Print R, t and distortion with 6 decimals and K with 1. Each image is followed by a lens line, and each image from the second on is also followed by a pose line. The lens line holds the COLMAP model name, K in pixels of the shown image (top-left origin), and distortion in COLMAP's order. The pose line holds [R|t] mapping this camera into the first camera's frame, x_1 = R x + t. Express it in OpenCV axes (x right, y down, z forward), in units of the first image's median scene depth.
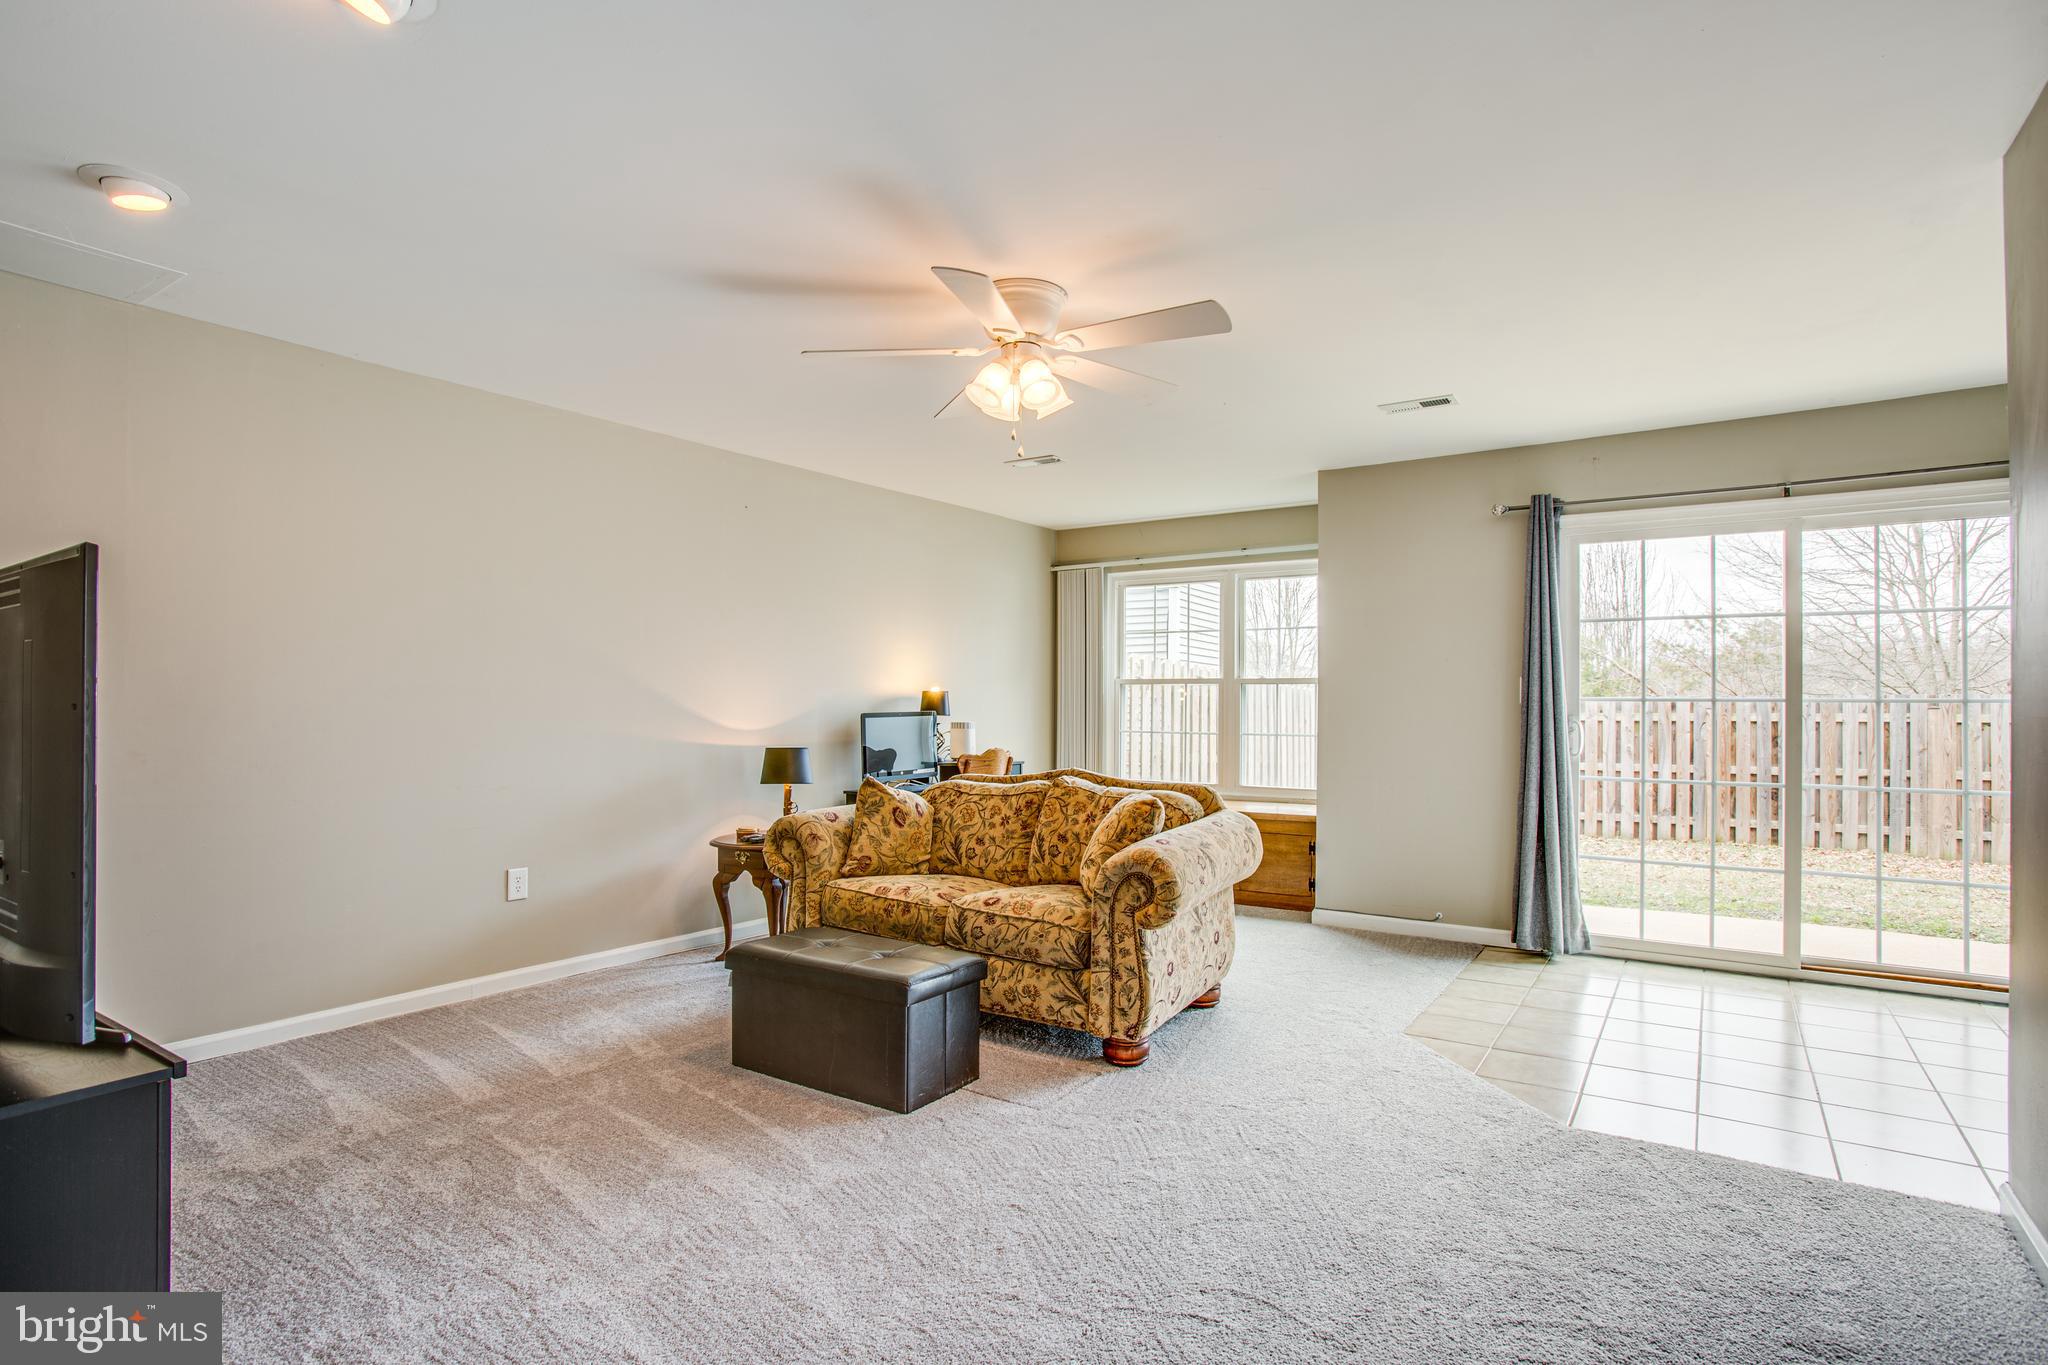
lens RADIAL K [[1048.9, 0, 1011.0], [0, 1048.9, 700.0], [0, 0, 1]] dist [-0.014897, 0.000985]
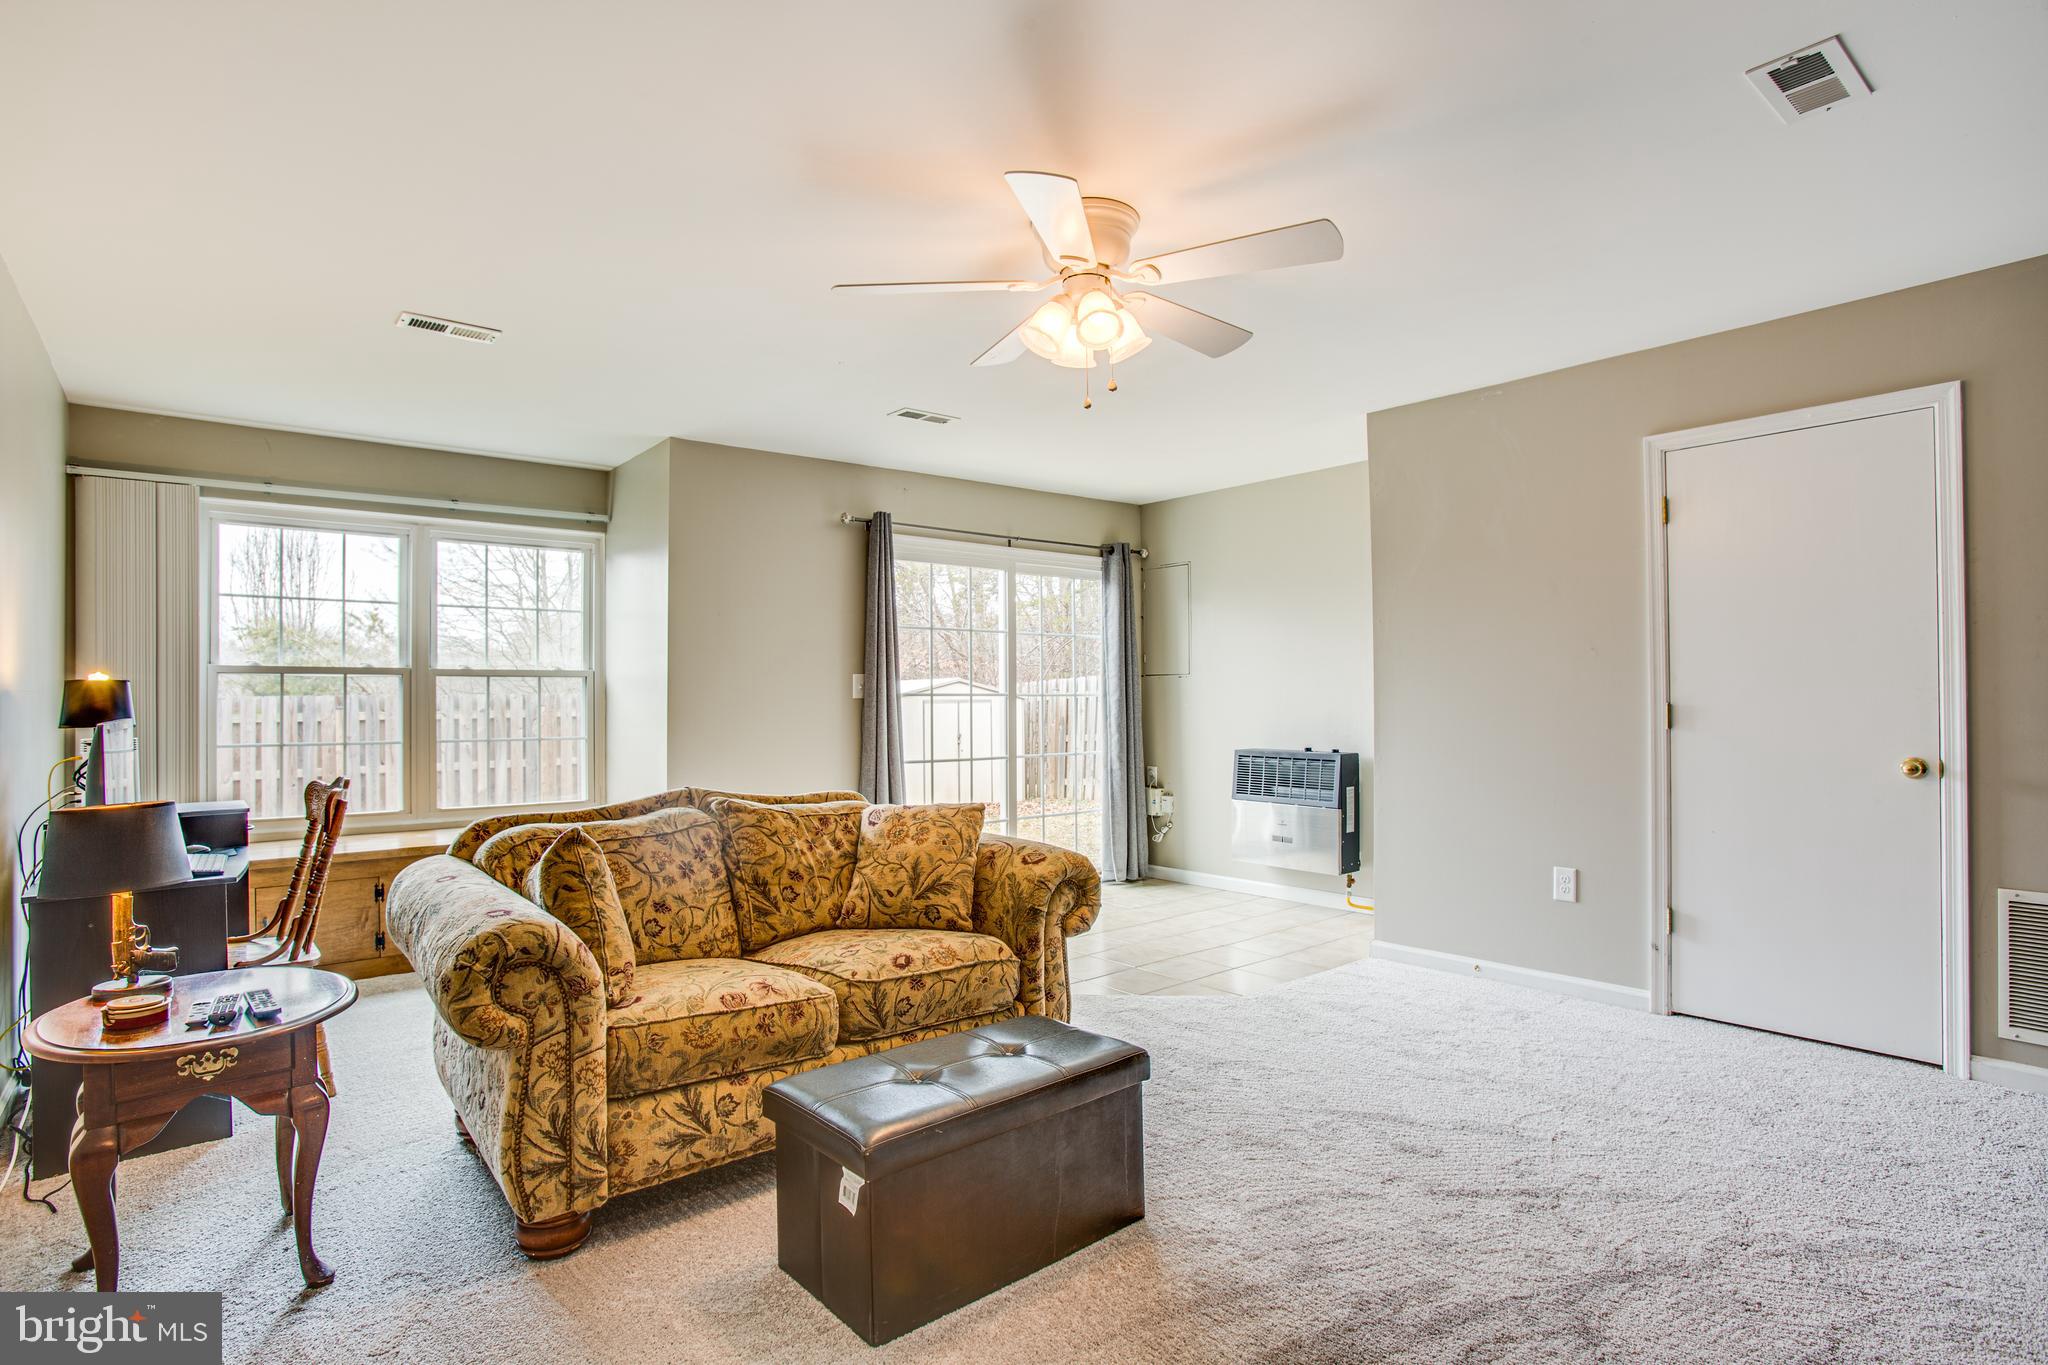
lens RADIAL K [[1048.9, 0, 1011.0], [0, 1048.9, 700.0], [0, 0, 1]] dist [-0.014897, 0.000985]
pose [[0.290736, -0.006245, 0.956783, -0.612777], [0.006544, 0.999968, 0.004539, 0.002185], [-0.956781, 0.004942, 0.290768, 0.609115]]
